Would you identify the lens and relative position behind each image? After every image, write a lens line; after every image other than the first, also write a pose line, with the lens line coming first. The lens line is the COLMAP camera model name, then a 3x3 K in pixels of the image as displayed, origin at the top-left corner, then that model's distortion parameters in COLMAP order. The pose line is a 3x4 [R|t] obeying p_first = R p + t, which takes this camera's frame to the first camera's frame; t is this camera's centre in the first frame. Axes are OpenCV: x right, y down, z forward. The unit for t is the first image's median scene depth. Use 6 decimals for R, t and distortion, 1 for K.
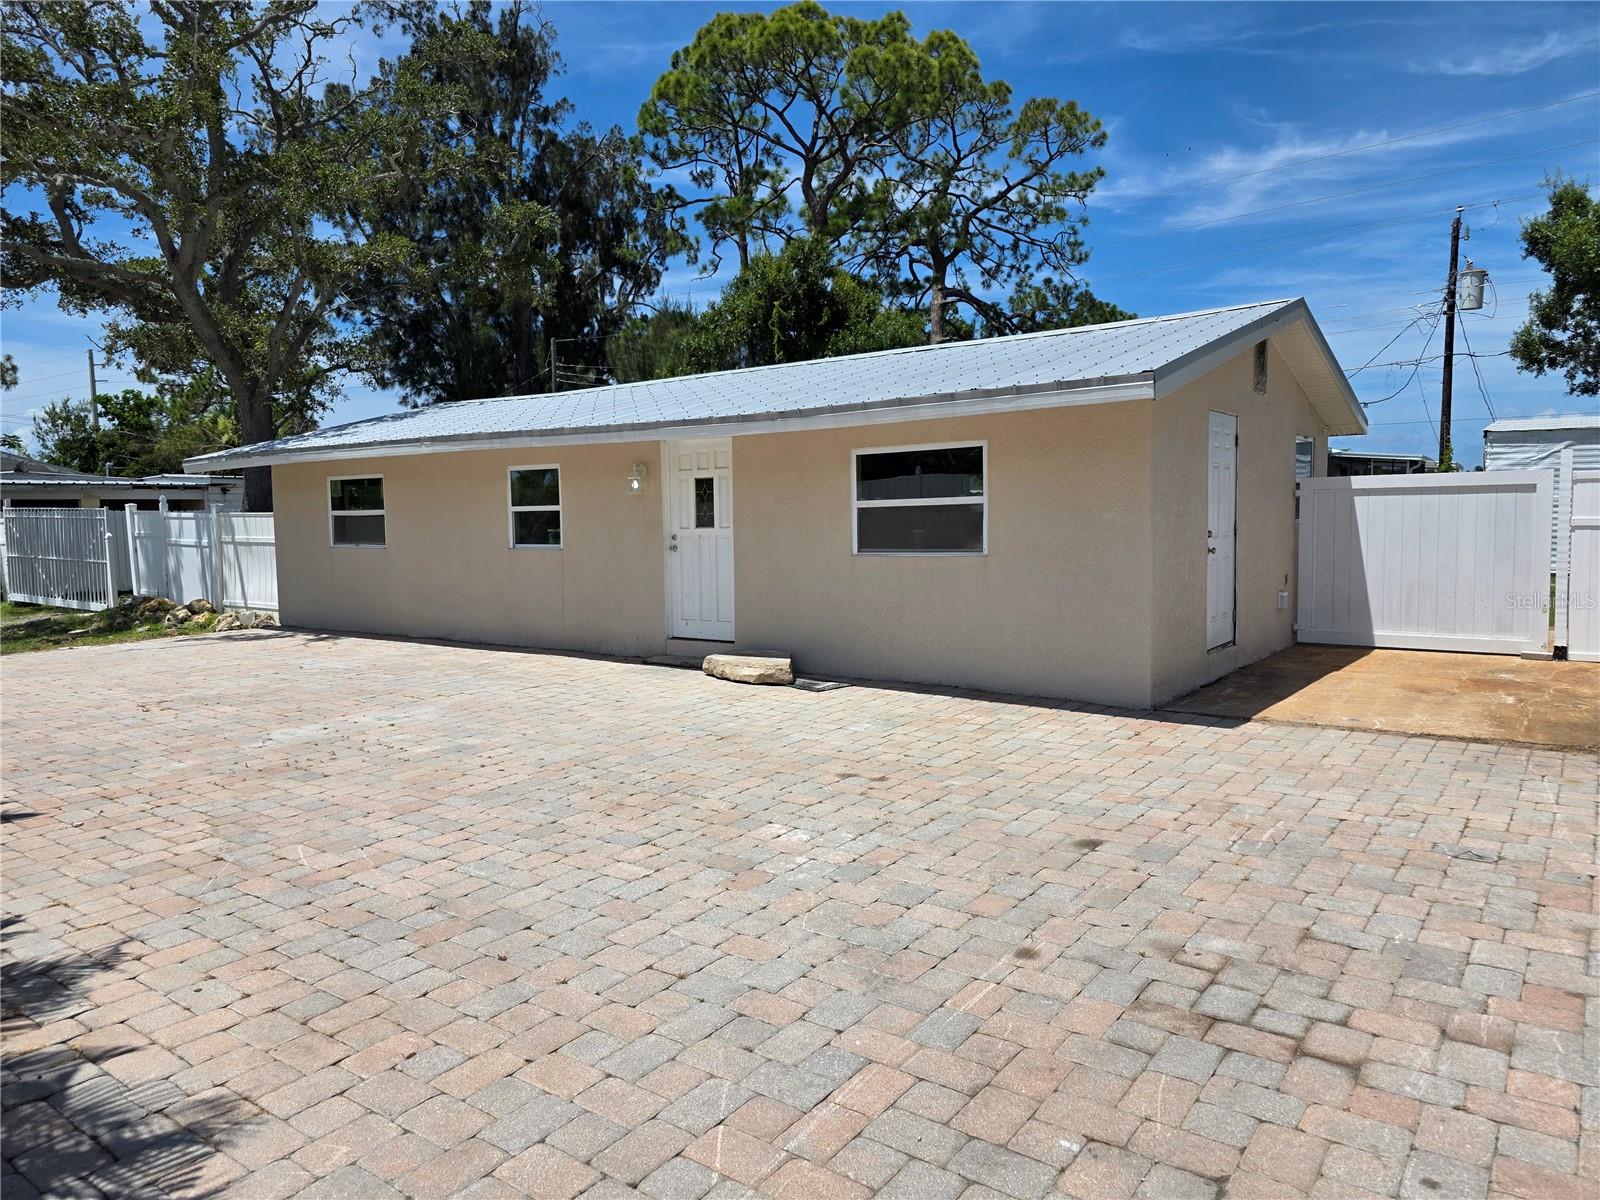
lens RADIAL K [[1059.9, 0, 800.0], [0, 1059.9, 600.0], [0, 0, 1]] dist [0.037155, -0.043234]
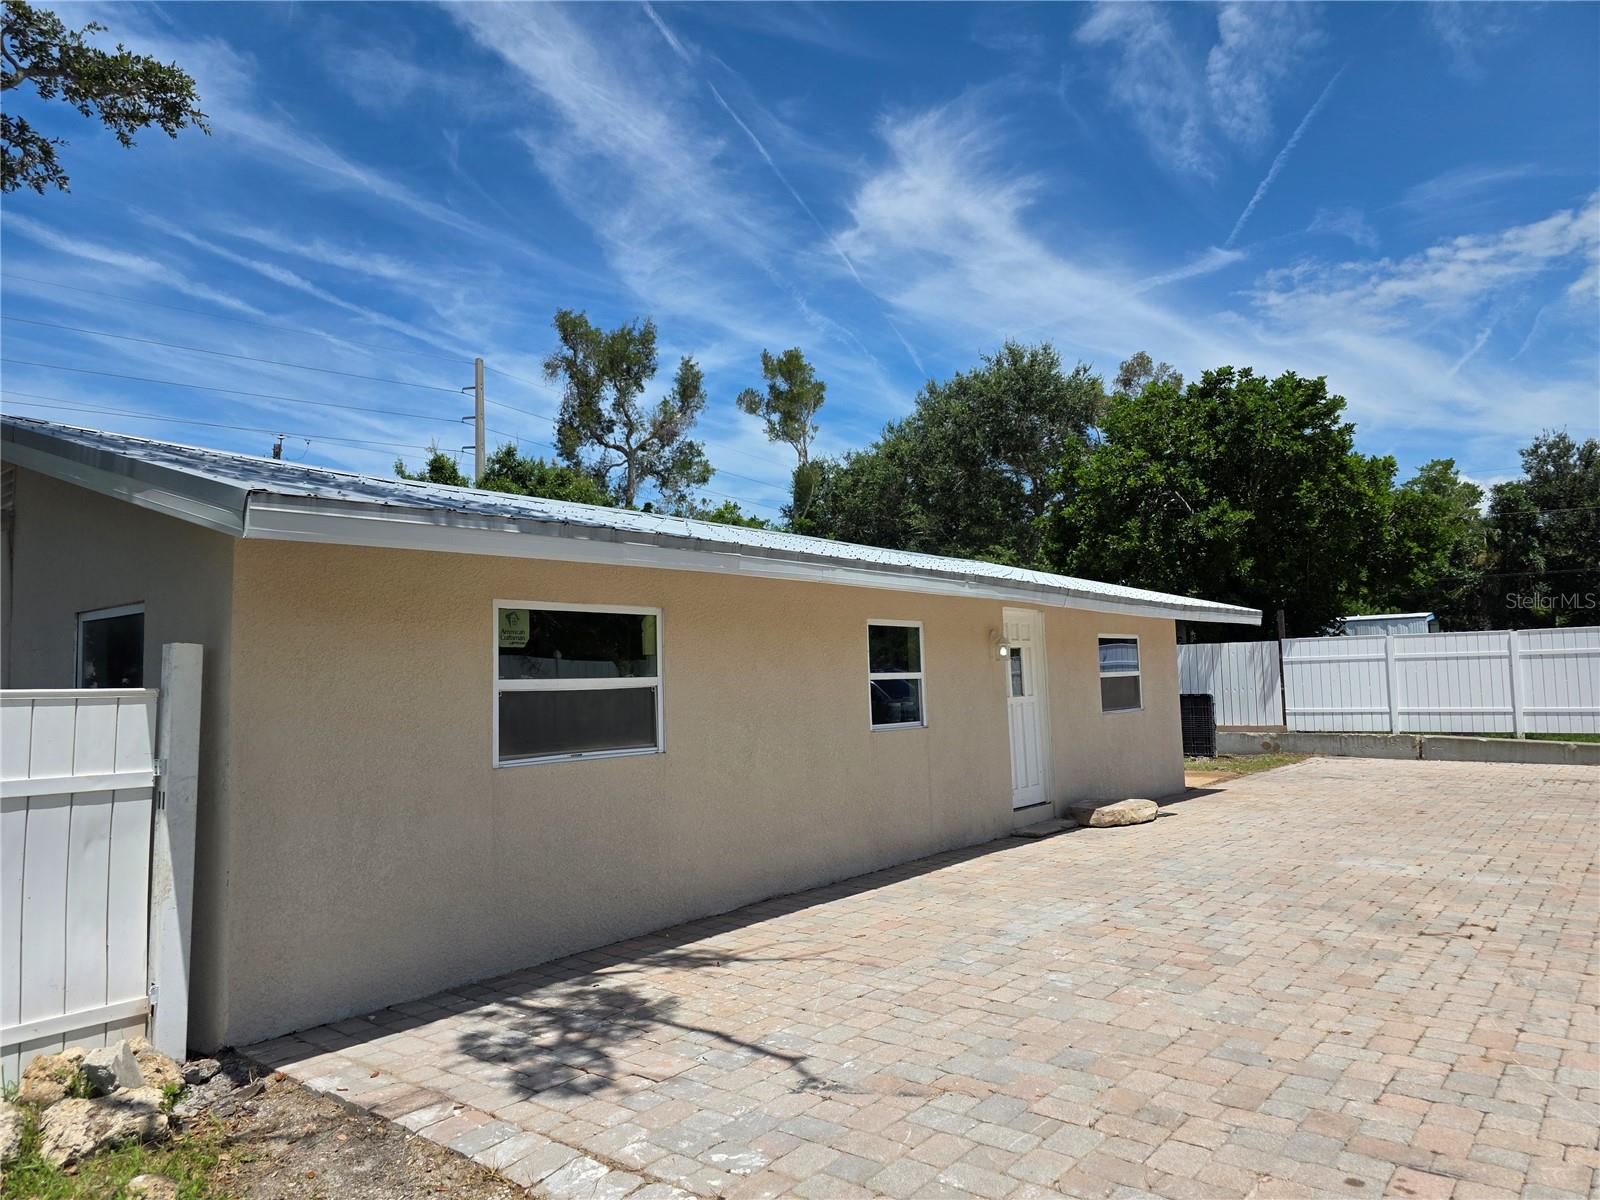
lens RADIAL K [[1059.9, 0, 800.0], [0, 1059.9, 600.0], [0, 0, 1]] dist [0.037155, -0.043234]
pose [[0.044383, 0.090253, 0.994929, -1.007975], [0.103563, 0.990129, -0.094438, -0.074568], [-0.993632, 0.107229, 0.034598, 1.023647]]
